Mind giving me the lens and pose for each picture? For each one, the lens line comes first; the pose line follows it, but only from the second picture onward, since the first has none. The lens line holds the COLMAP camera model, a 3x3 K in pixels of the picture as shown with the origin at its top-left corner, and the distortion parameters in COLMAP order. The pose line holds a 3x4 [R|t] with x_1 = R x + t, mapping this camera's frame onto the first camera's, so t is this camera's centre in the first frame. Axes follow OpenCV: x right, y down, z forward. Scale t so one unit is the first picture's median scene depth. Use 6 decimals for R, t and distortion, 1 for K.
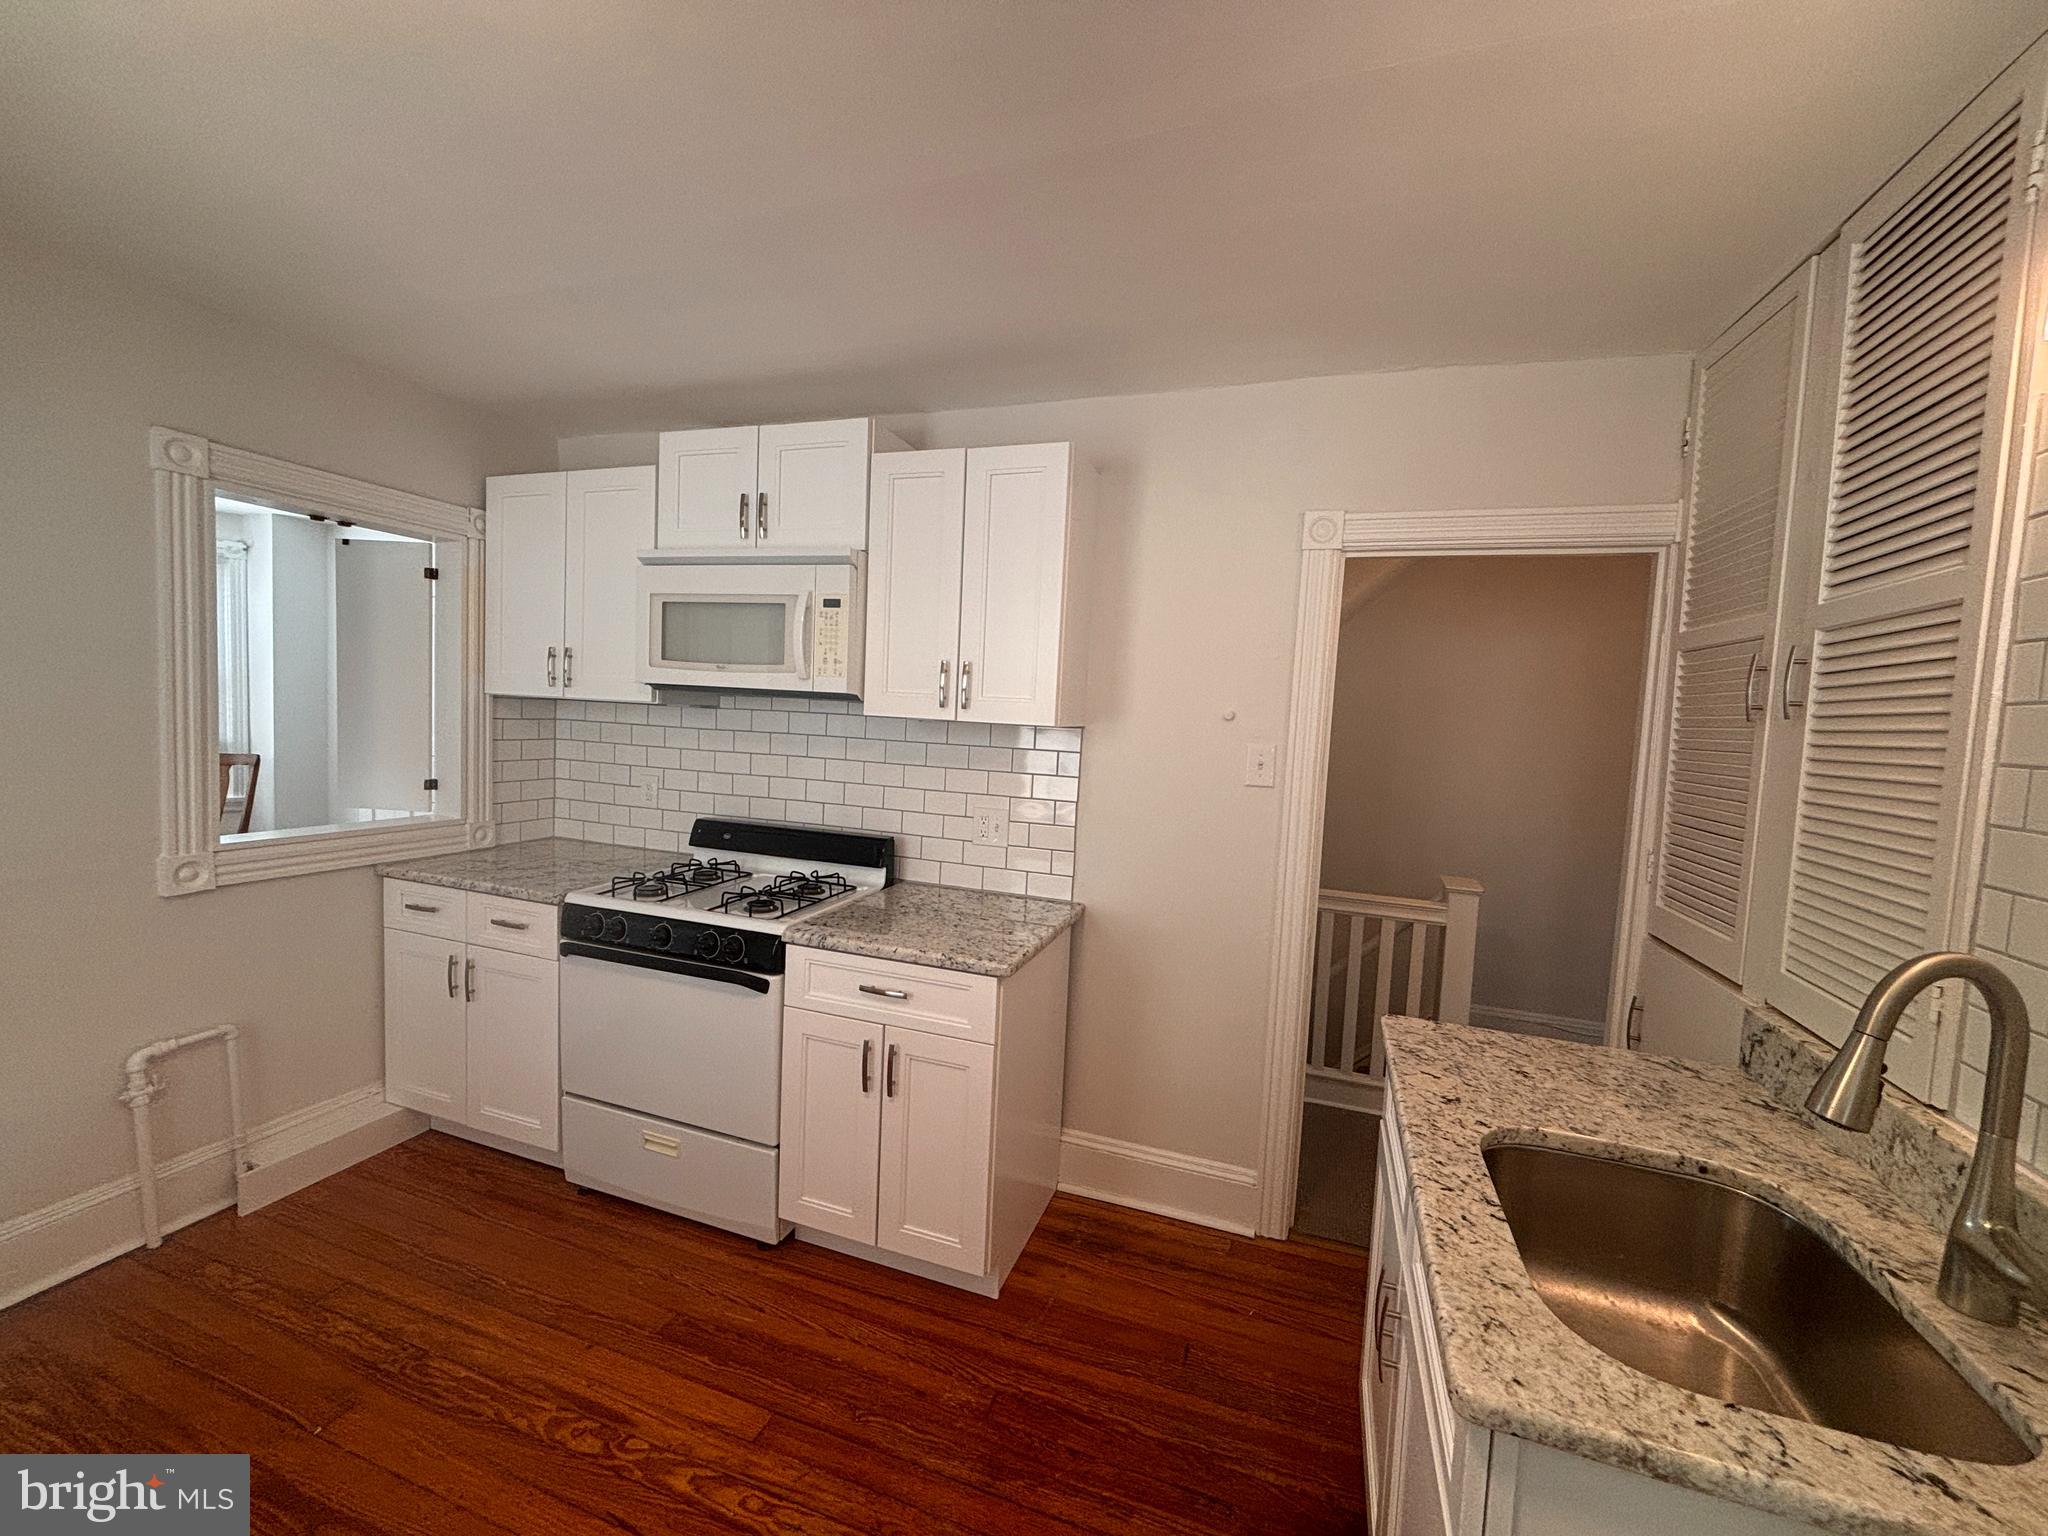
lens RADIAL K [[829.9, 0, 1029.1], [0, 829.9, 776.4], [0, 0, 1]] dist [0.003859, -0.000281]
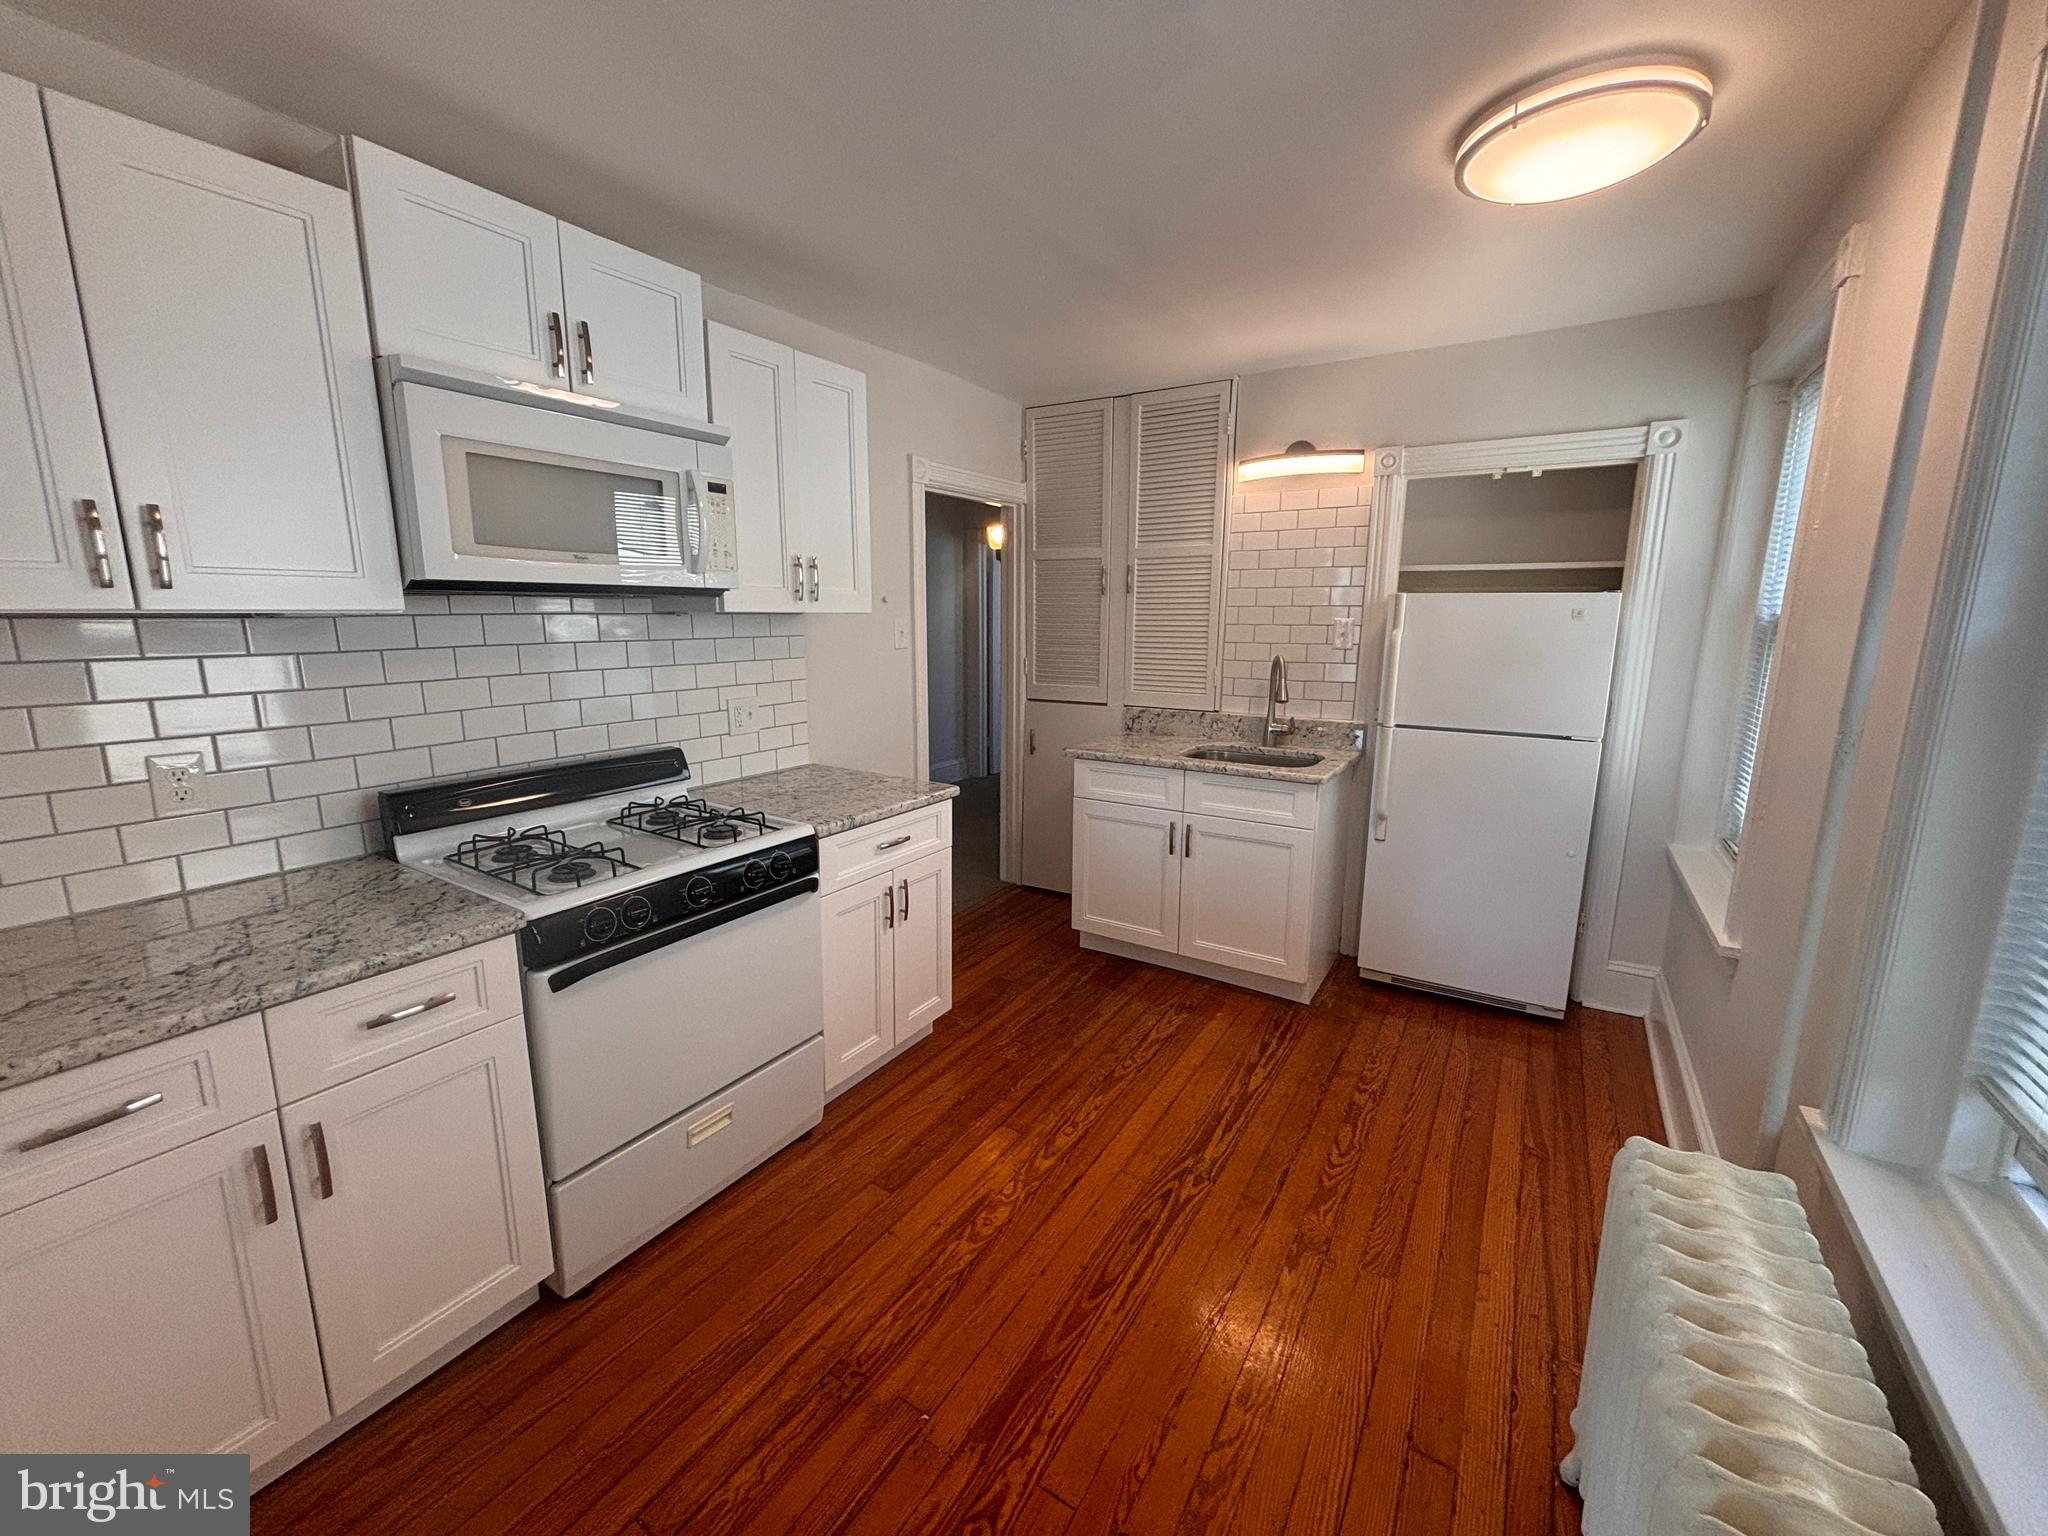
lens RADIAL K [[829.9, 0, 1025.5], [0, 829.9, 760.1], [0, 0, 1]] dist [0.003859, -0.000281]
pose [[0.220729, -0.227460, 0.948441, -1.068562], [0.071044, 0.973592, 0.216958, -0.091207], [-0.972744, 0.019492, 0.231059, 0.454802]]
